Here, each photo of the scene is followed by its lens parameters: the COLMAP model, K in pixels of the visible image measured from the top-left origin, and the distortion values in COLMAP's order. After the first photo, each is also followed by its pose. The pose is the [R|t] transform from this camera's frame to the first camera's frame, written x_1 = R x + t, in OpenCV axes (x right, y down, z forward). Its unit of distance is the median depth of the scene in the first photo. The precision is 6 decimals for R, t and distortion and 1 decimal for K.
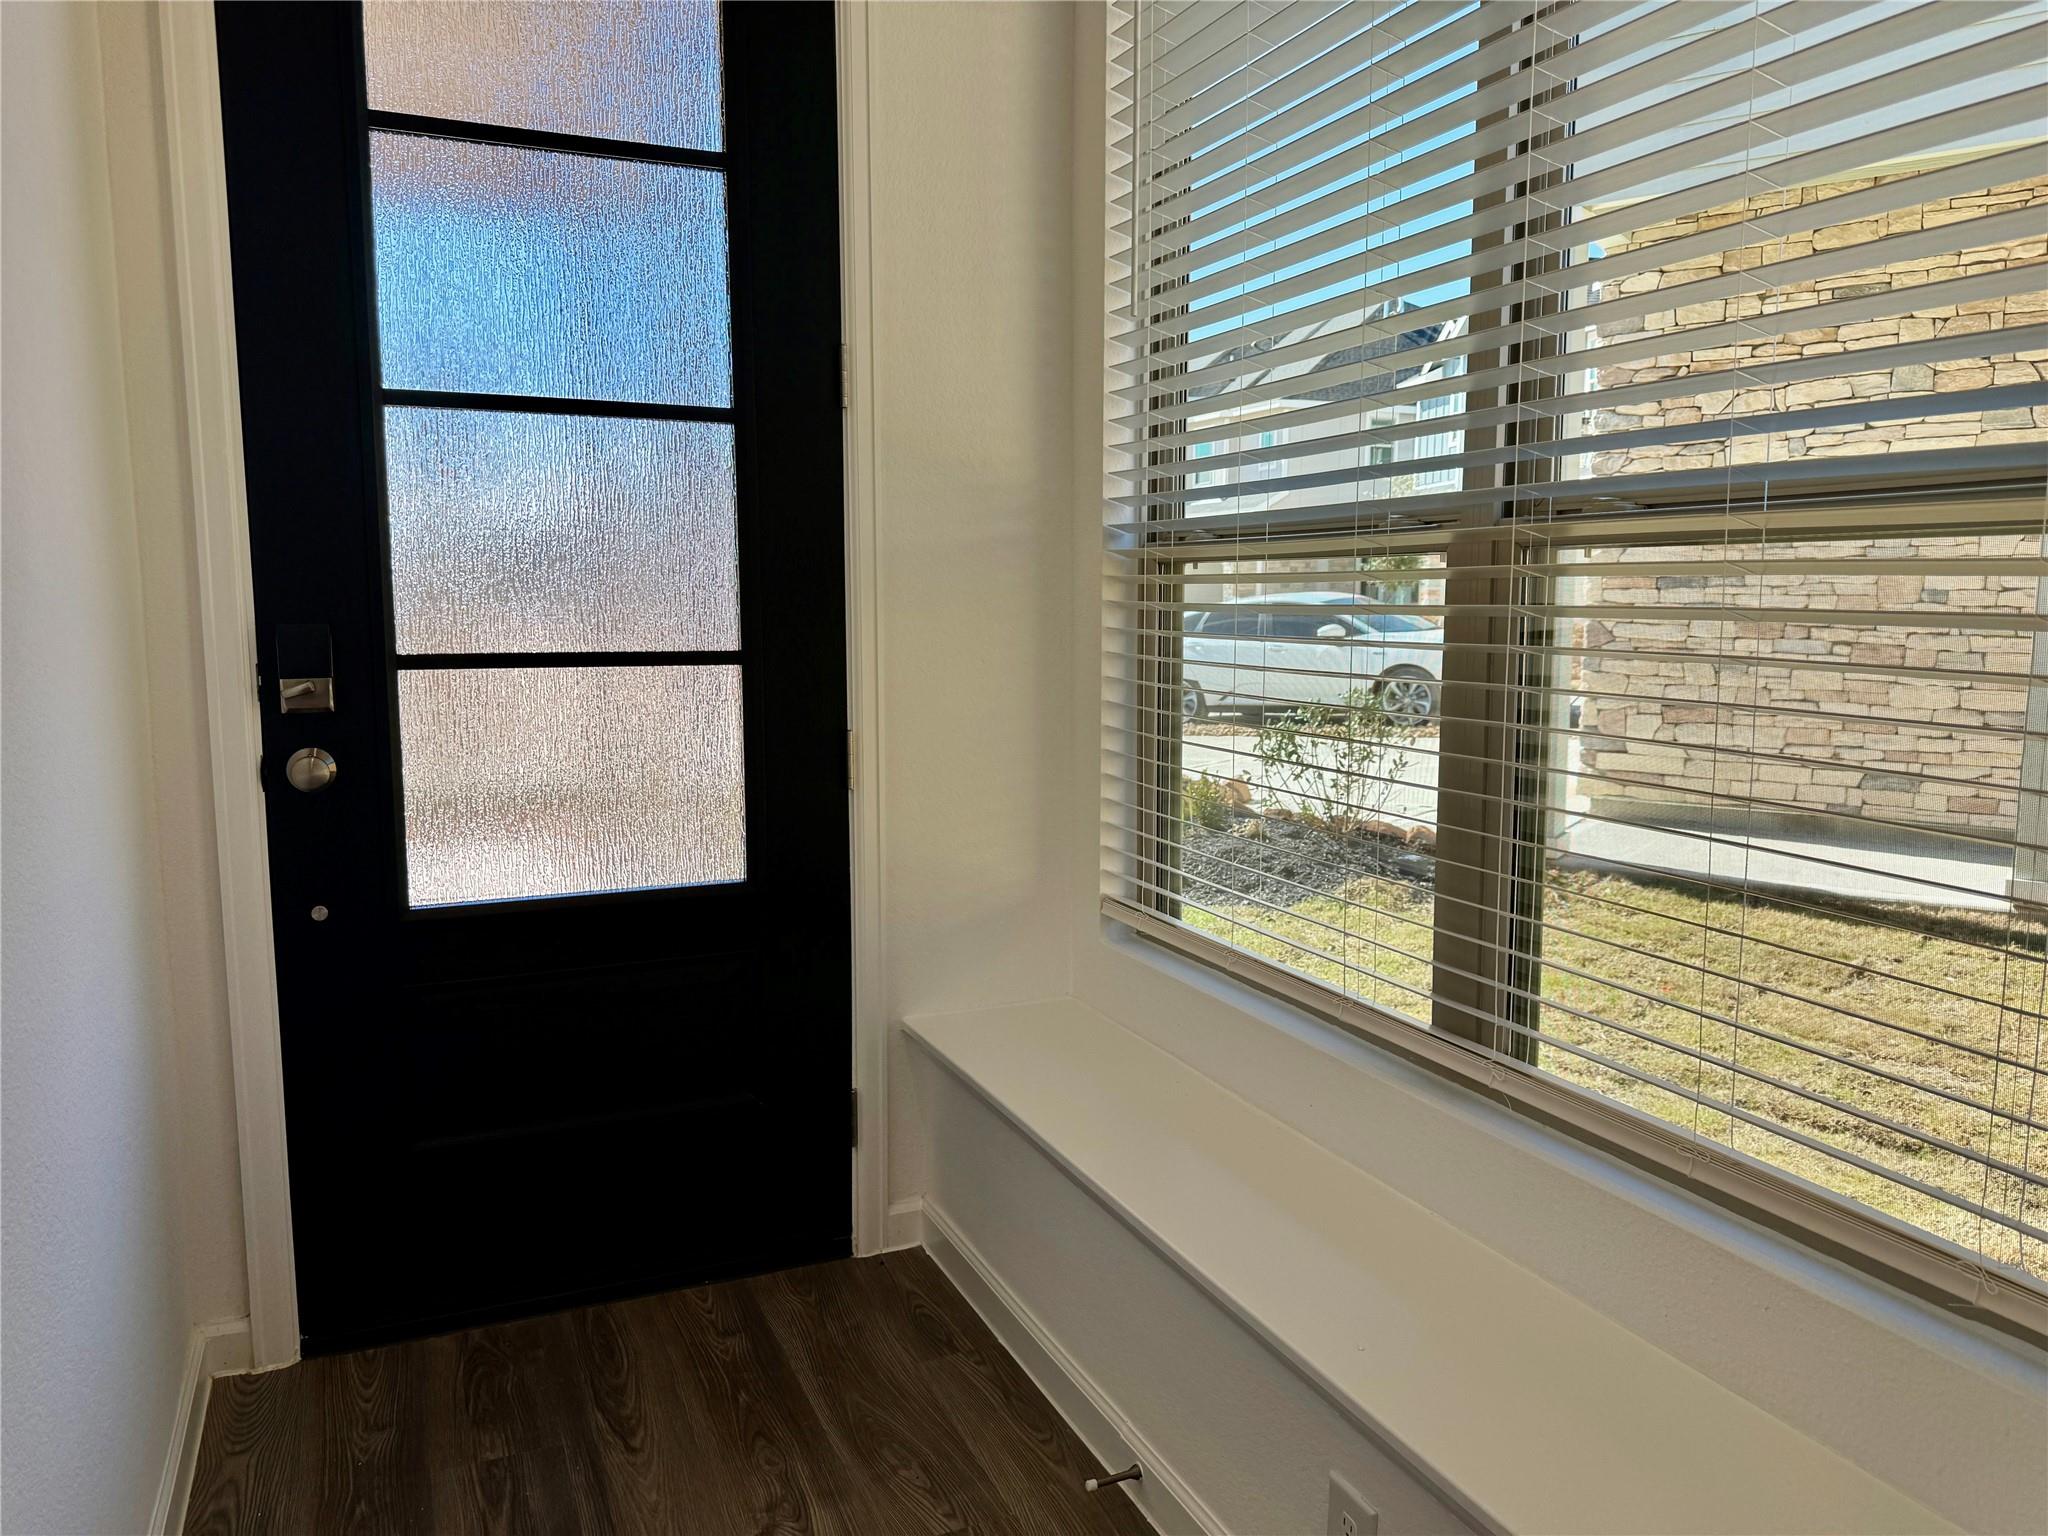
lens RADIAL K [[1433.8, 0, 1027.2], [0, 1433.8, 766.5], [0, 0, 1]] dist [-0.011783, -0.002773]
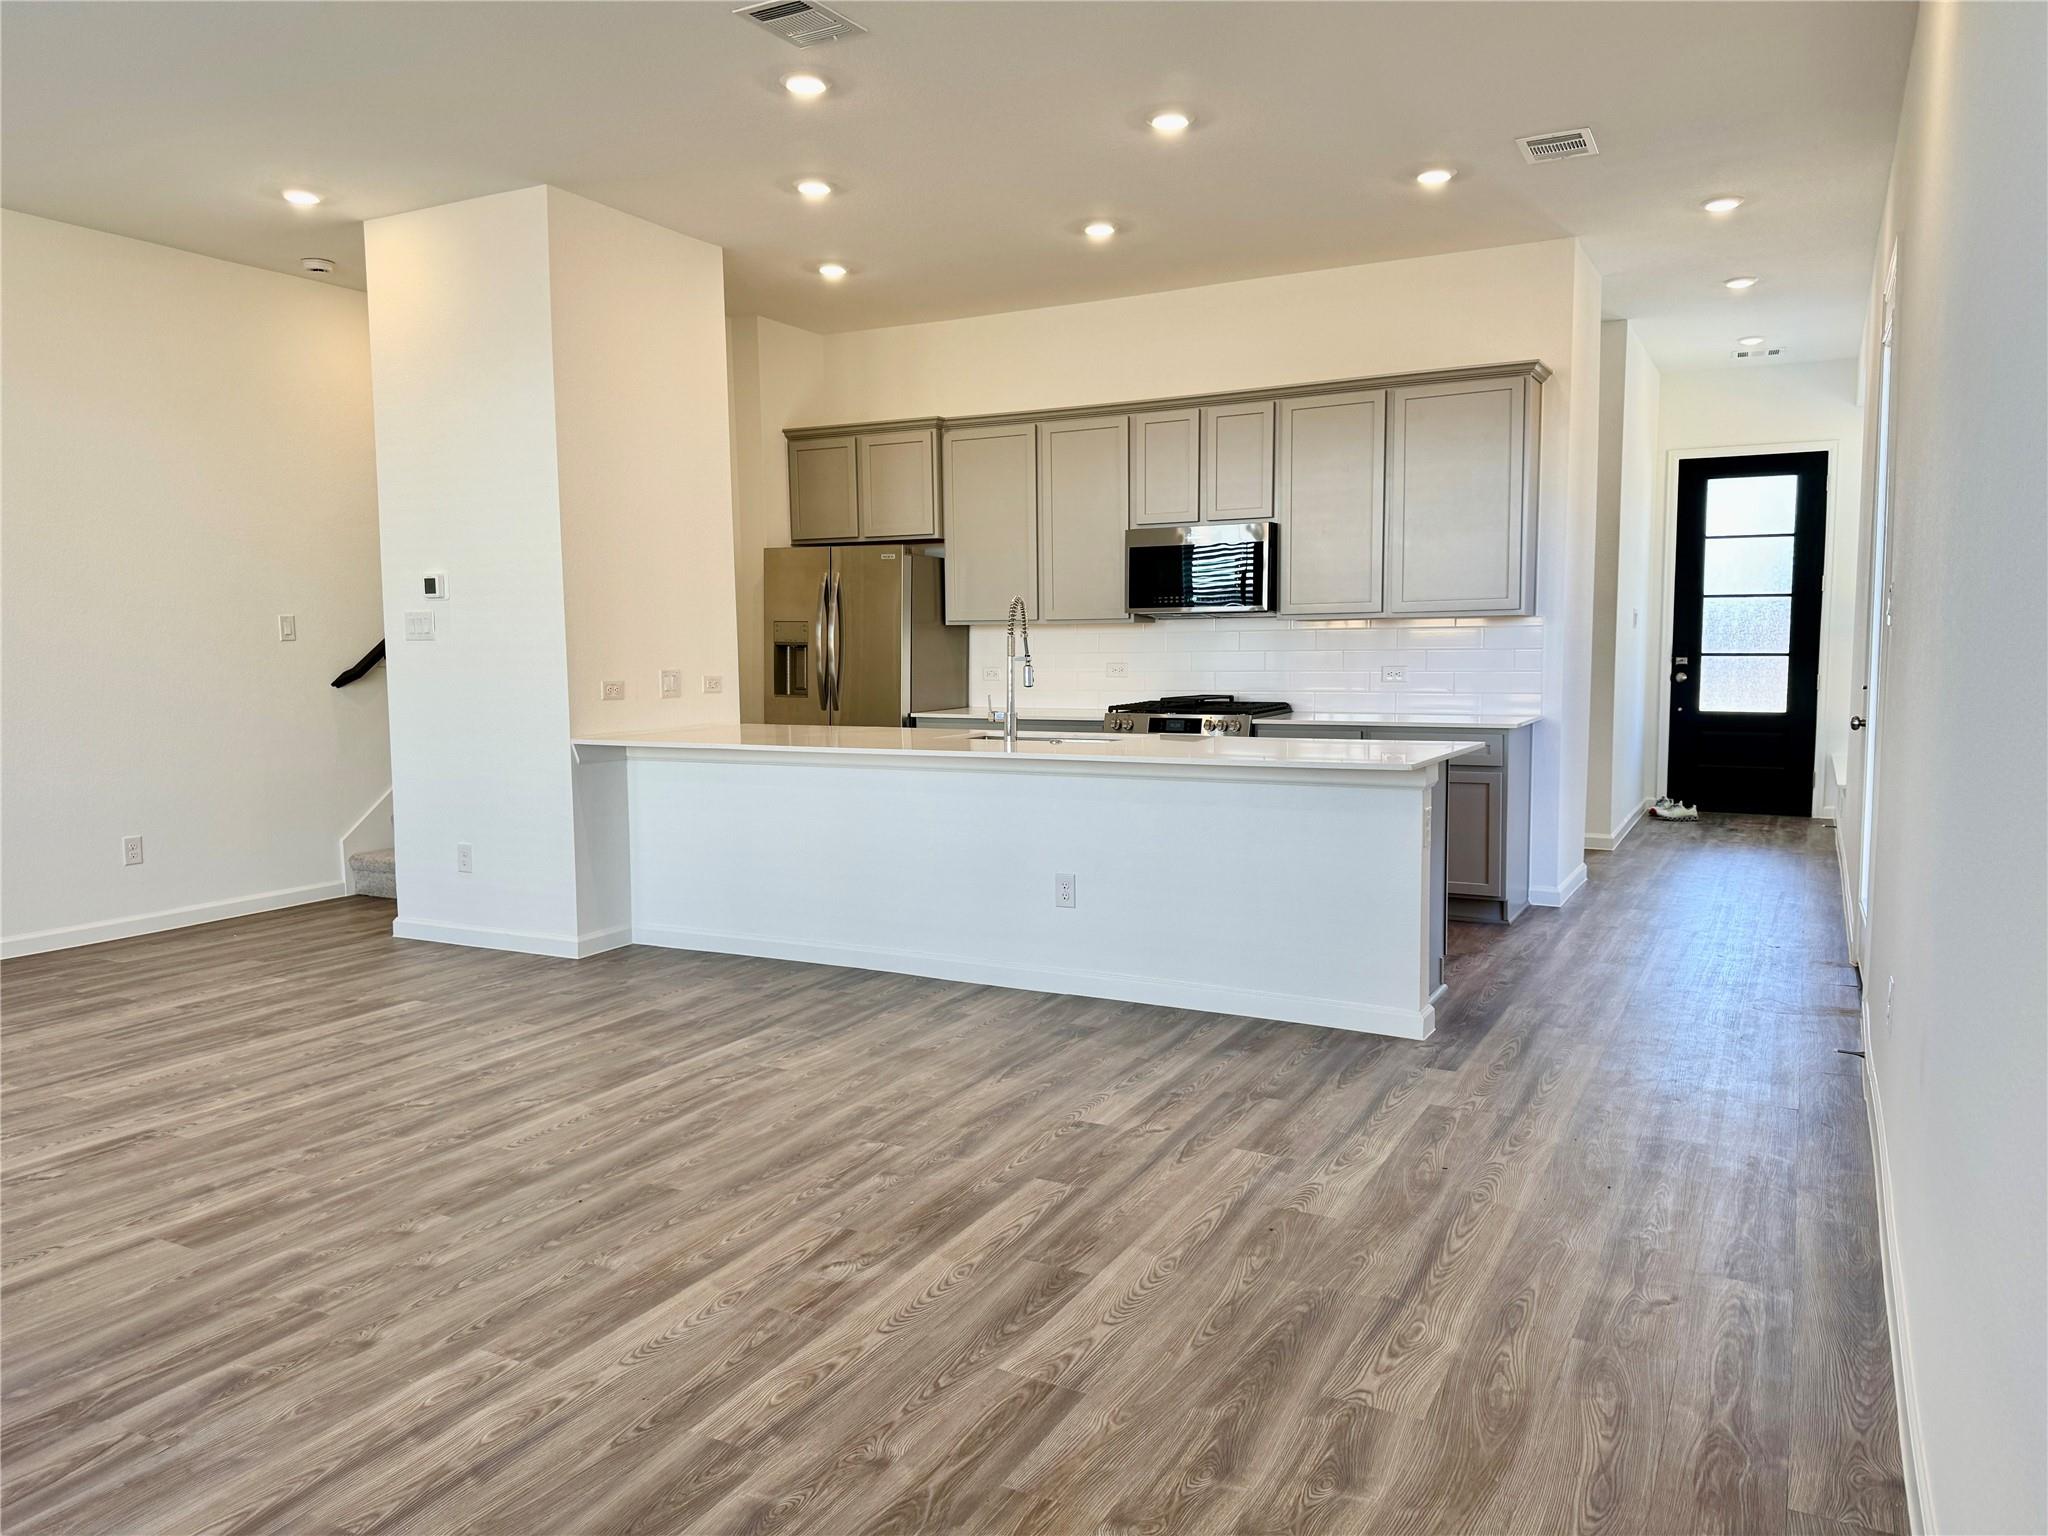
lens RADIAL K [[1433.8, 0, 1025.0], [0, 1433.8, 768.1], [0, 0, 1]] dist [-0.011783, -0.002773]
pose [[0.617563, 0.071221, -0.783290, 1.805426], [-0.081626, 0.996318, 0.026234, 0.340689], [0.782275, 0.047736, 0.621102, -3.467109]]
